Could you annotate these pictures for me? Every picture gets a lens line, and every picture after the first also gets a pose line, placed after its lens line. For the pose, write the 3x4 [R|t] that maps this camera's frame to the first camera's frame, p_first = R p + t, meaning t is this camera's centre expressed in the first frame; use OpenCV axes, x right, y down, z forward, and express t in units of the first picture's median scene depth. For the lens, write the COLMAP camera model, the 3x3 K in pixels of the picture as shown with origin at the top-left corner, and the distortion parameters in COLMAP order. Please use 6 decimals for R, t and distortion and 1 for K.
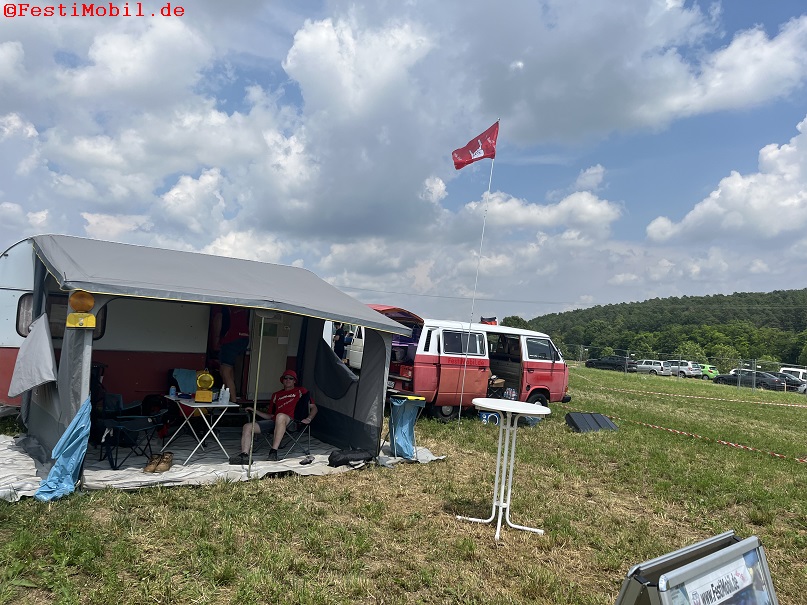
lens RADIAL K [[600.0, 0, 396.1], [0, 600.0, 300.2], [0, 0, 1]] dist [0.026495, 0.003603]
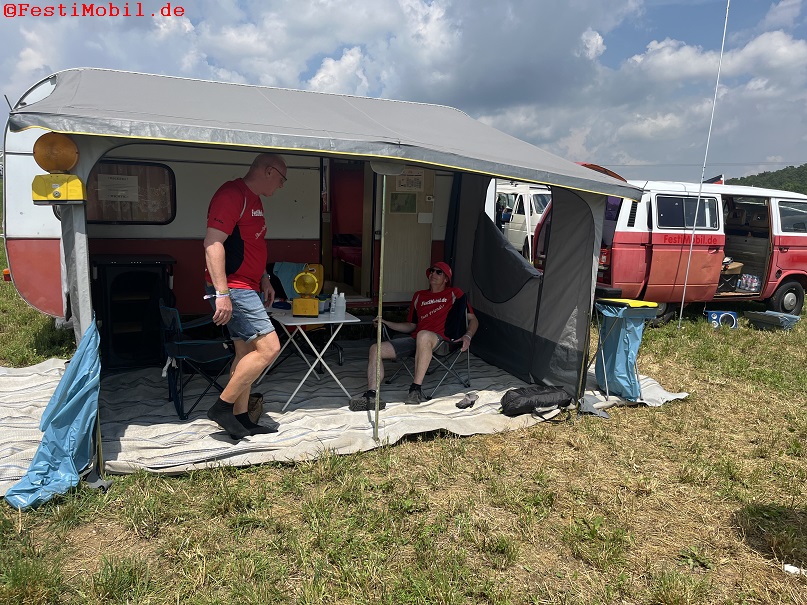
lens RADIAL K [[600.0, 0, 403.5], [0, 600.0, 299.1], [0, 0, 1]] dist [0.026495, 0.003603]
pose [[0.972686, -0.005848, -0.232049, -0.046857], [0.051375, 0.980314, 0.190645, 0.023611], [0.226366, -0.197359, 0.953838, 0.285215]]
